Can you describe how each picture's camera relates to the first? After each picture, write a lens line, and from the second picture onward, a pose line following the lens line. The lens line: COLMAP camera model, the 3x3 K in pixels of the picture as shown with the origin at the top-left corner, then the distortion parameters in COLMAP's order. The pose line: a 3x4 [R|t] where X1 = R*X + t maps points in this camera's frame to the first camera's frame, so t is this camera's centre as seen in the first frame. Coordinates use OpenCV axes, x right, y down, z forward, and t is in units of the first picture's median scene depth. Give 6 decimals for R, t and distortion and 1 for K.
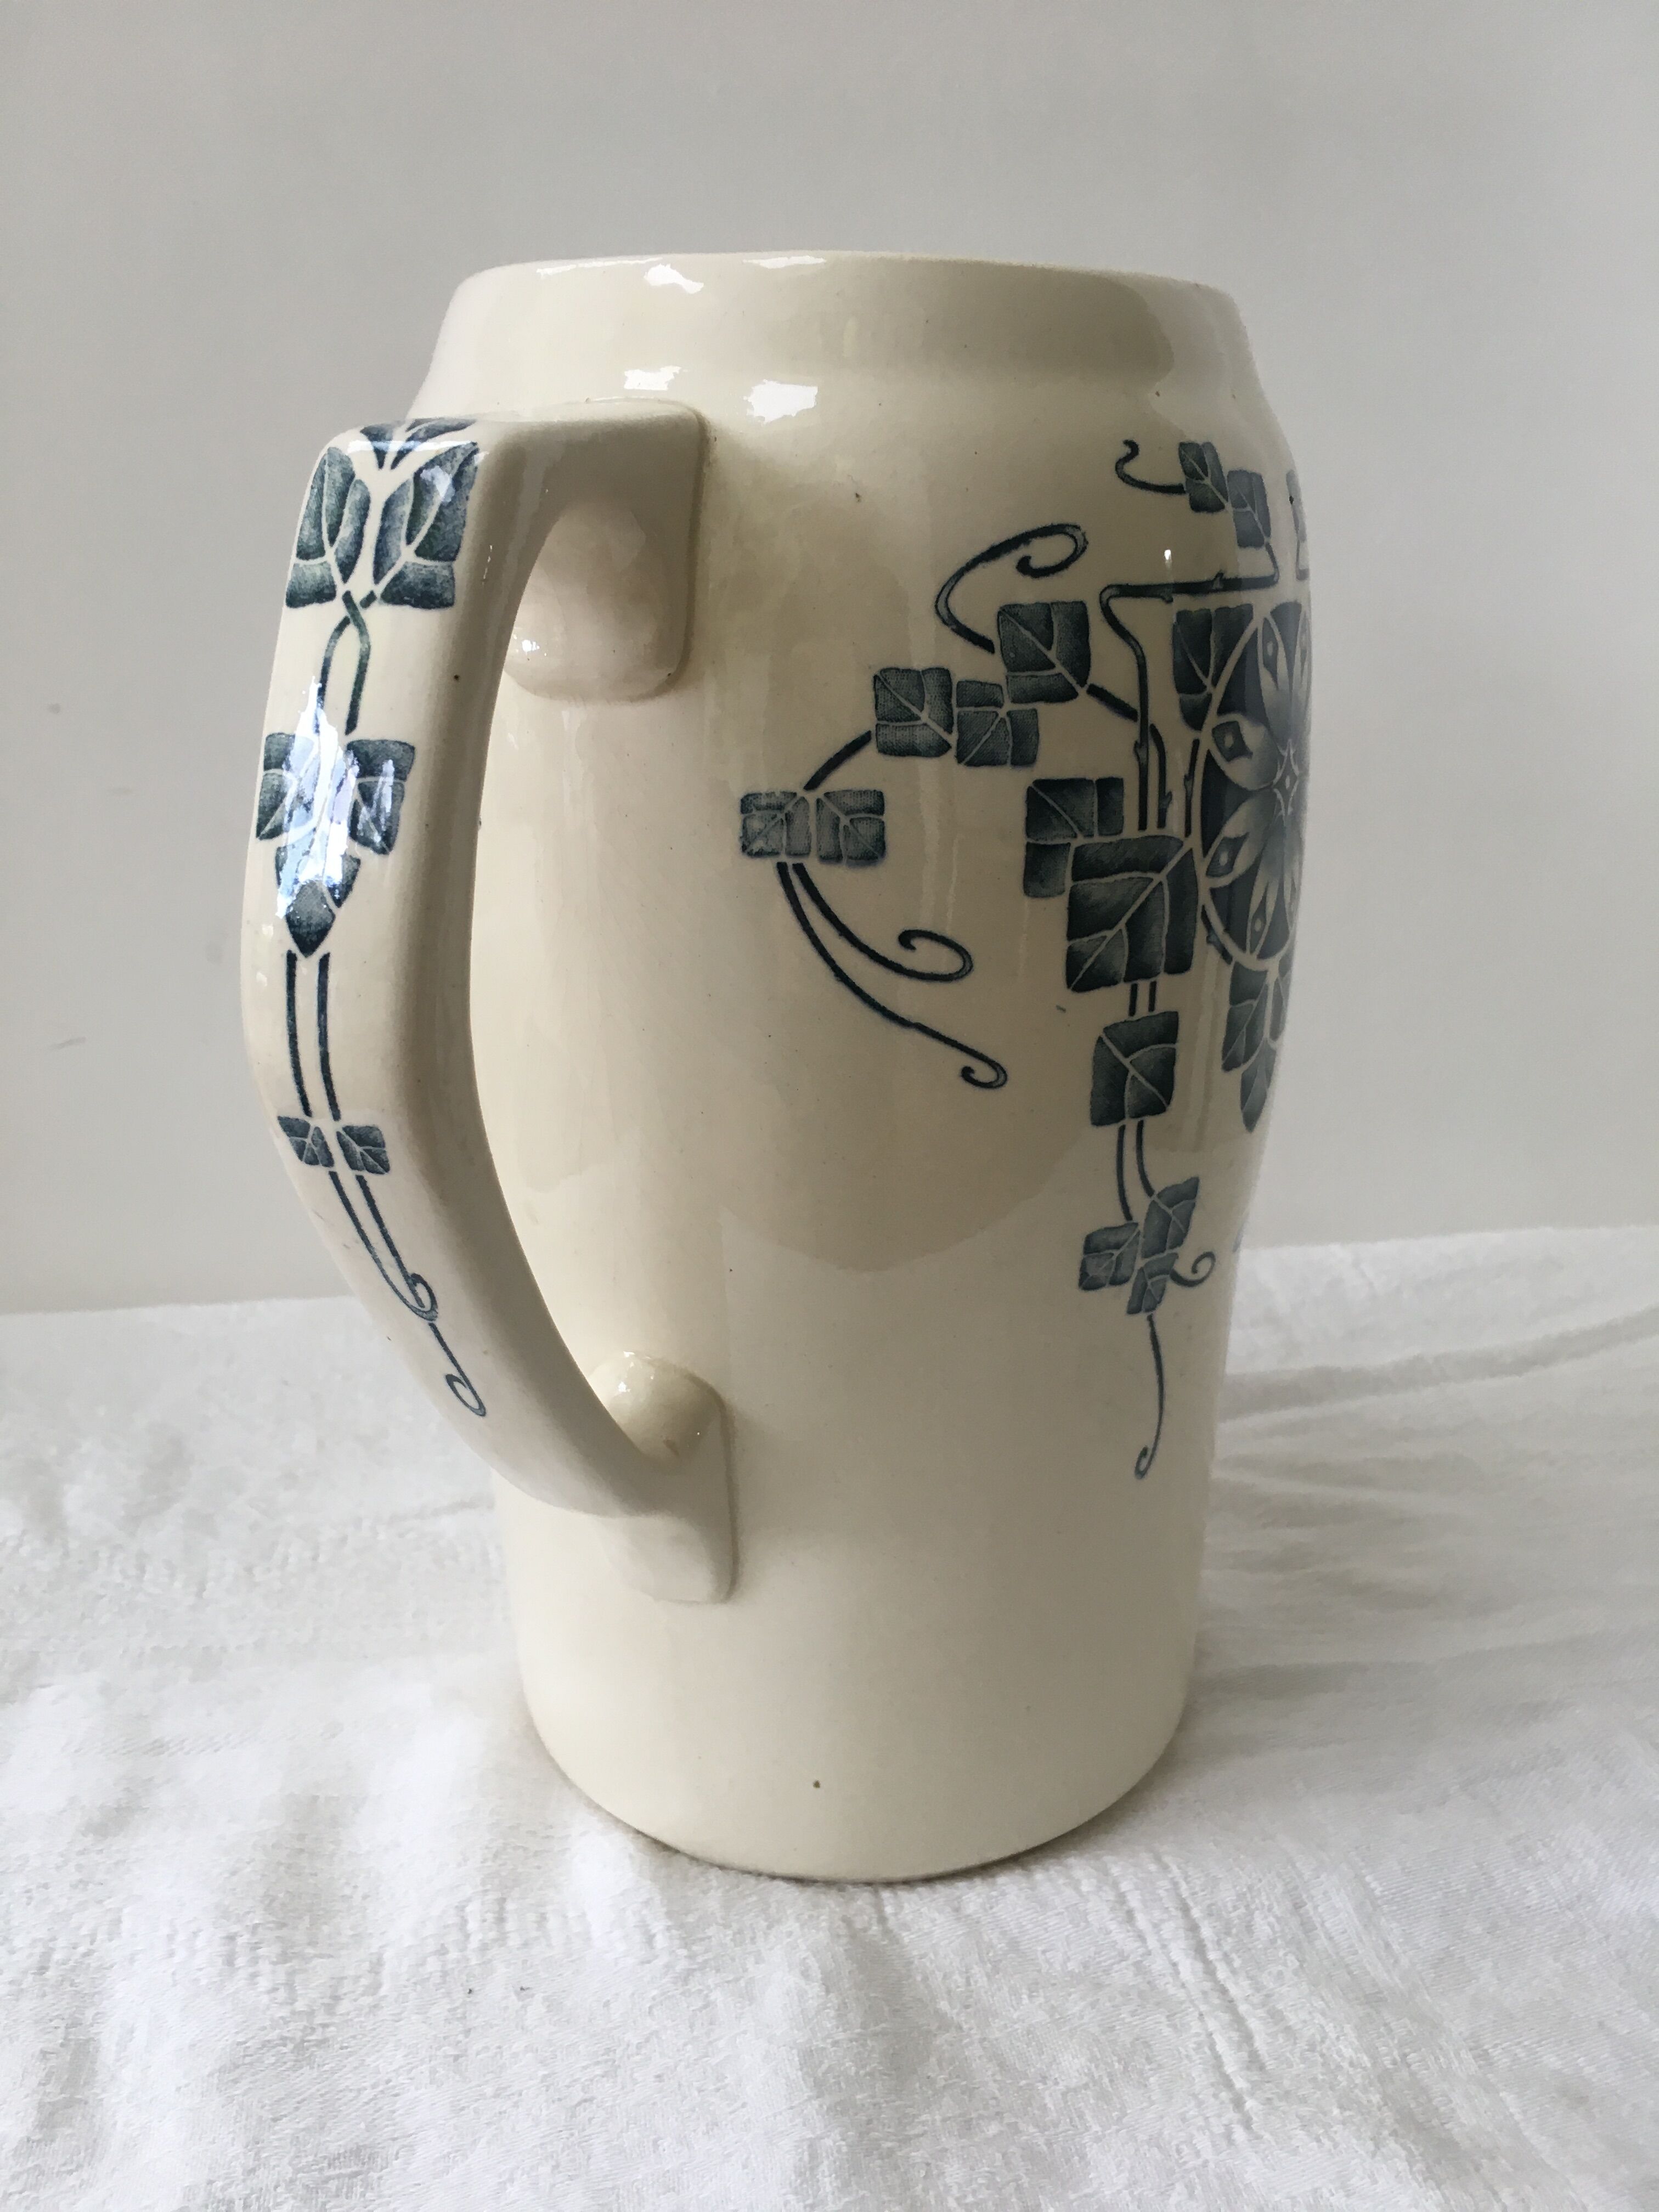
lens RADIAL K [[1926.6, 0, 829.5], [0, 1926.6, 1106.0], [0, 0, 1]] dist [0.011344, 0.001327]
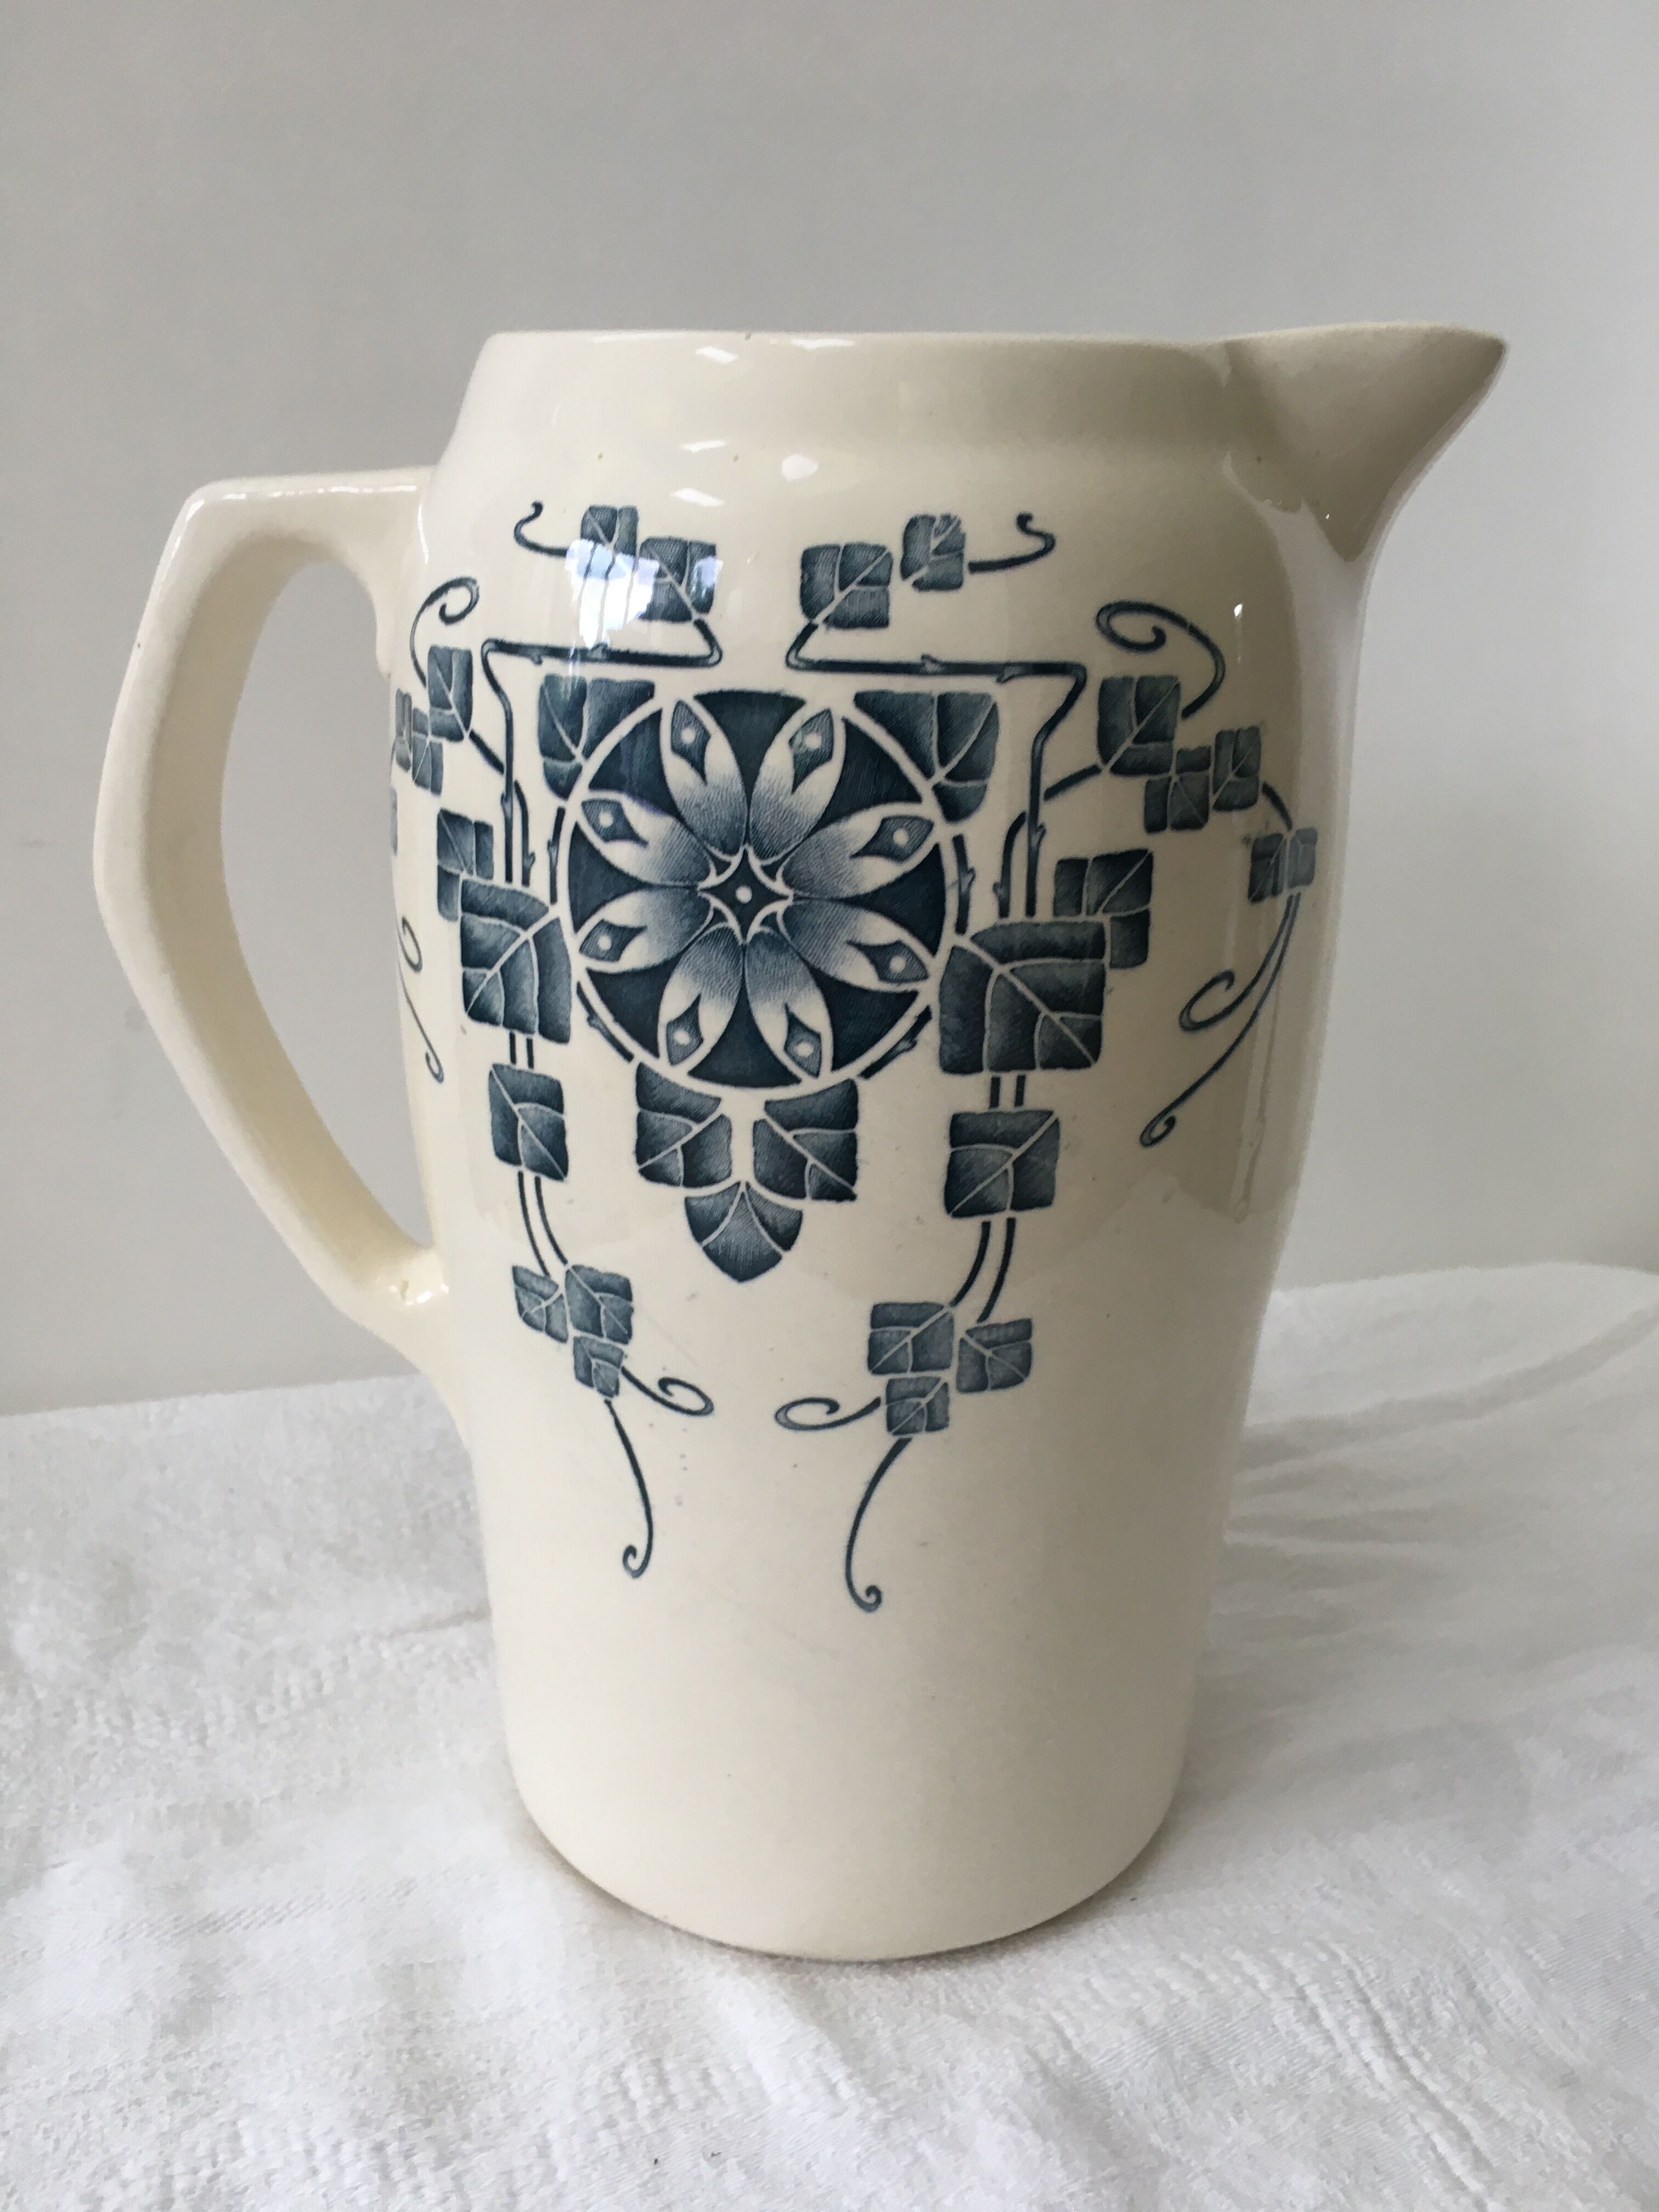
lens RADIAL K [[2010.2, 0, 829.5], [0, 2010.2, 1106.0], [0, 0, 1]] dist [-0.007782, -0.002758]
pose [[0.304485, 0.304290, -0.902606, 1.213956], [-0.308464, 0.928036, 0.208806, -0.309860], [0.901188, 0.214843, 0.376435, 0.788765]]
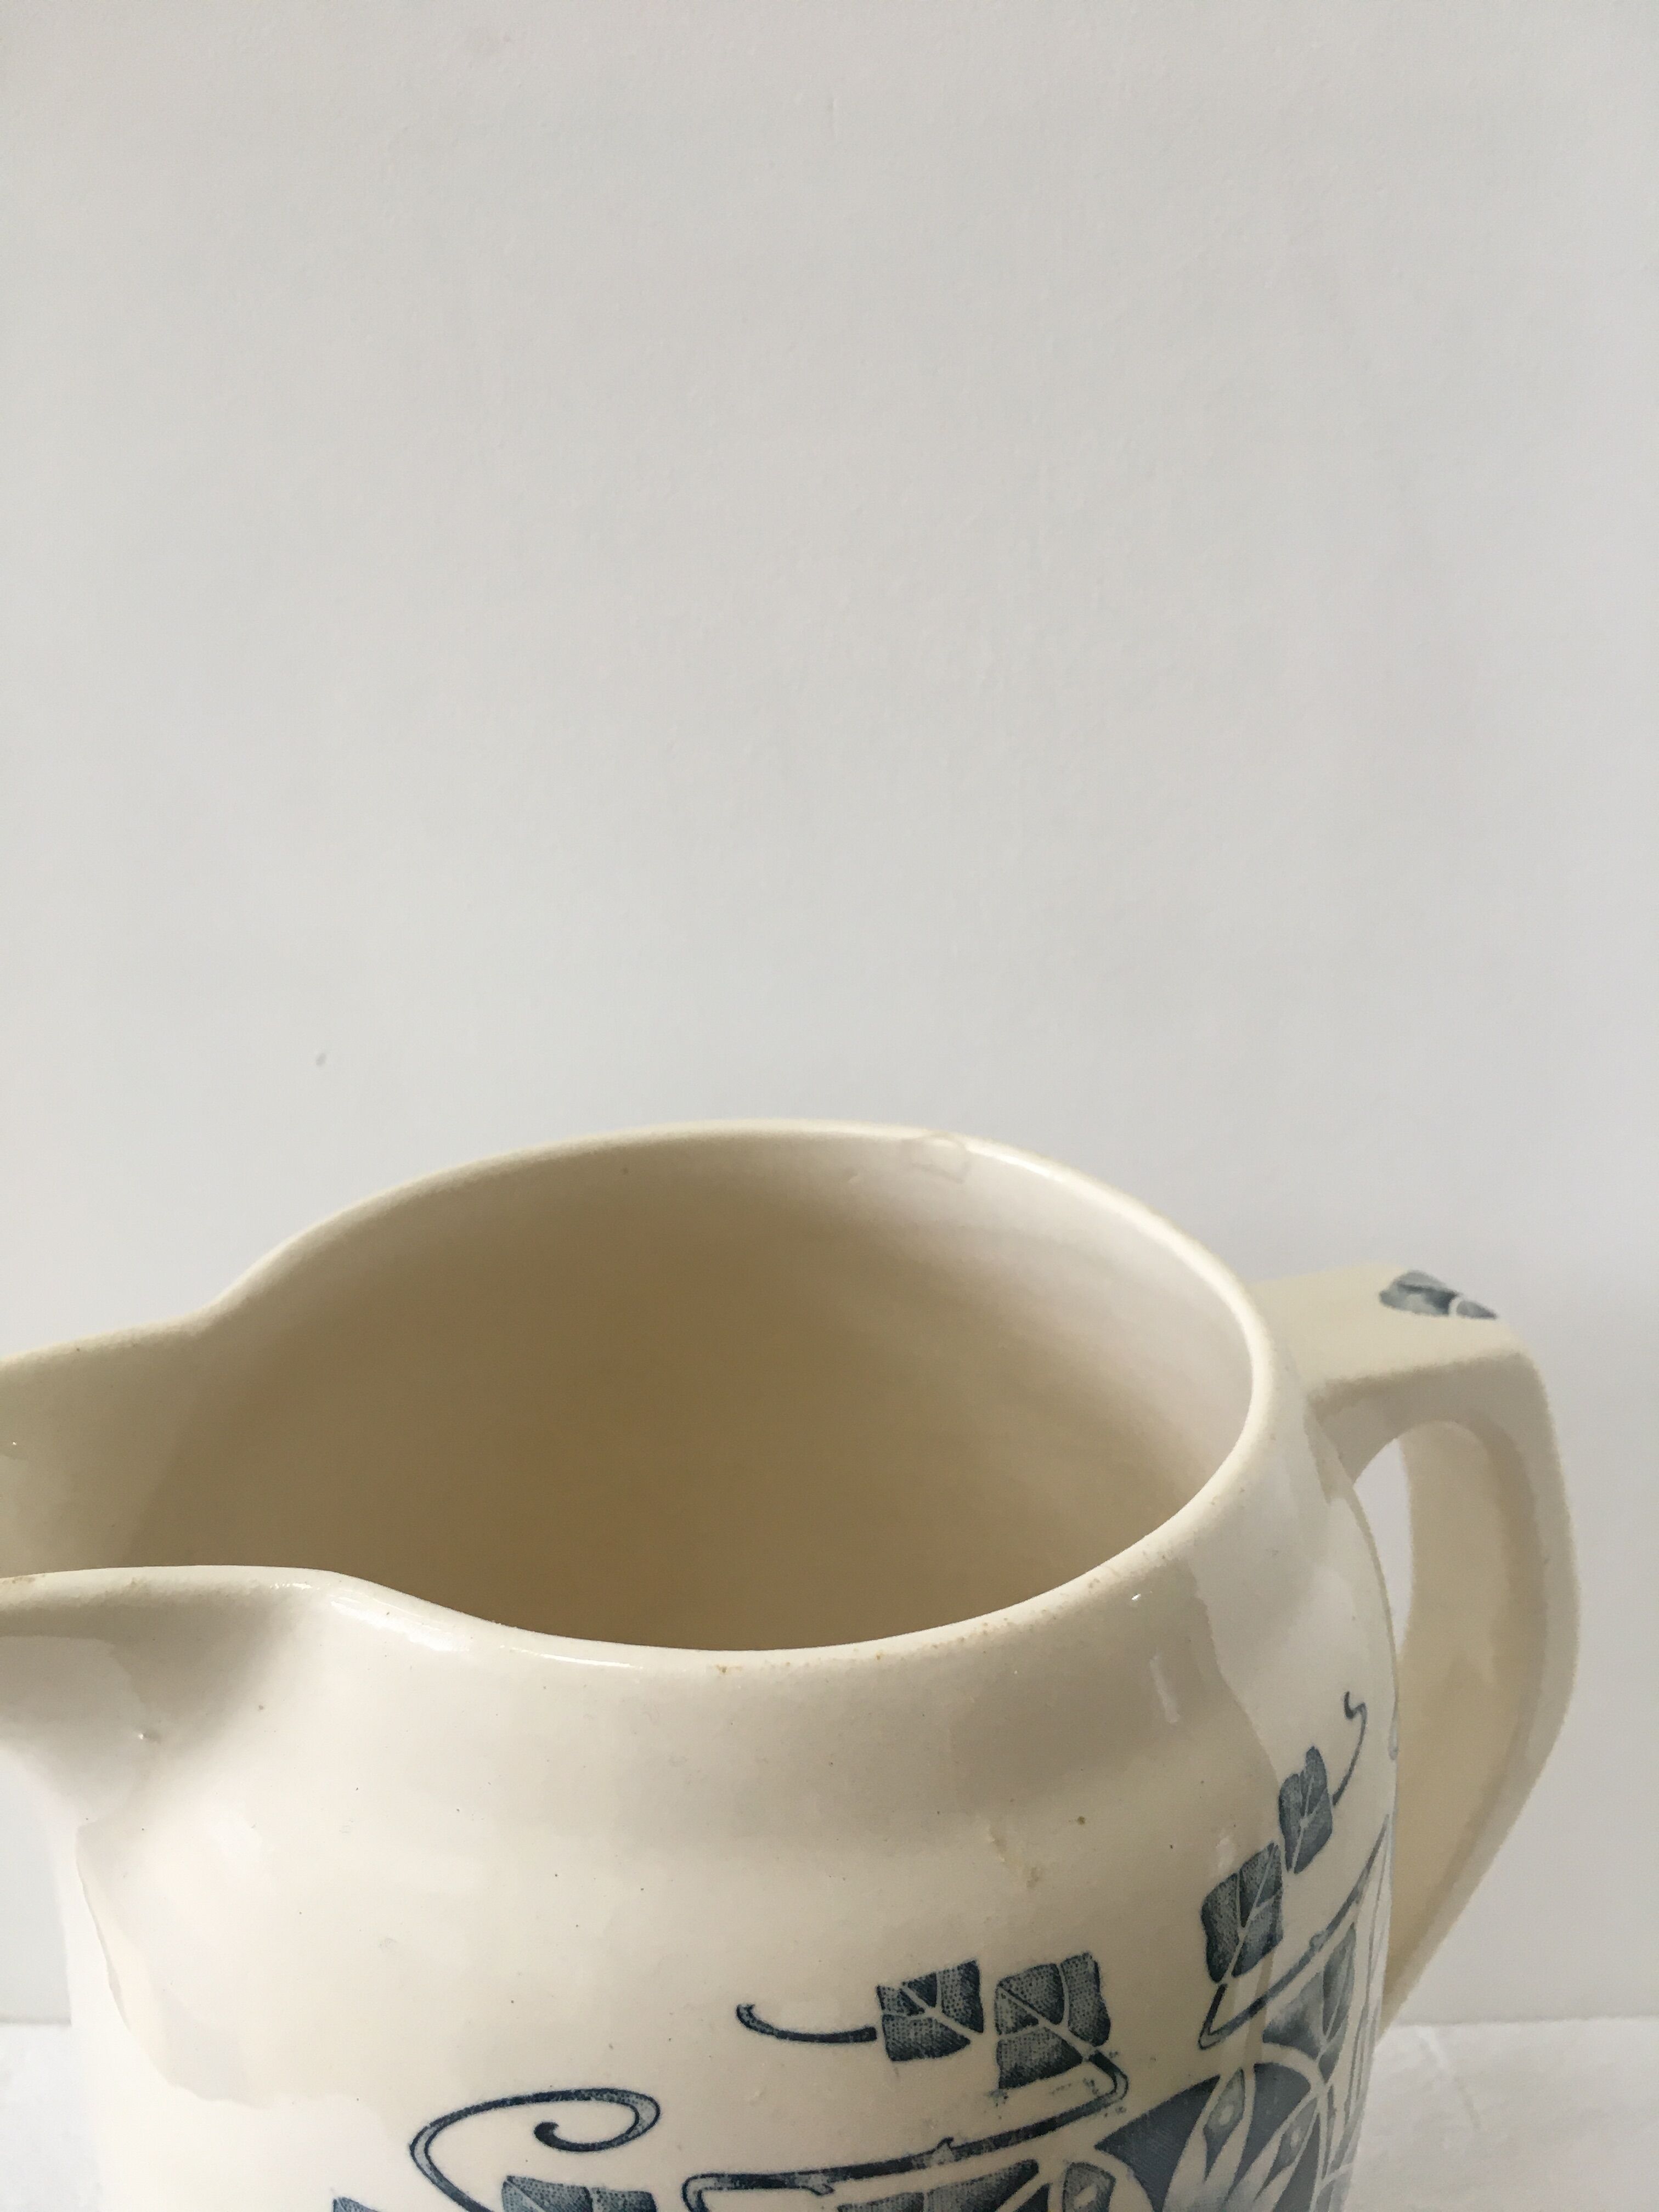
lens RADIAL K [[1926.6, 0, 829.5], [0, 1926.6, 1106.0], [0, 0, 1]] dist [0.011344, 0.001327]
pose [[0.876451, 0.203315, -0.436459, 0.375695], [-0.167576, 0.978608, 0.119354, -0.673130], [0.451389, -0.031467, 0.891772, 0.451741]]
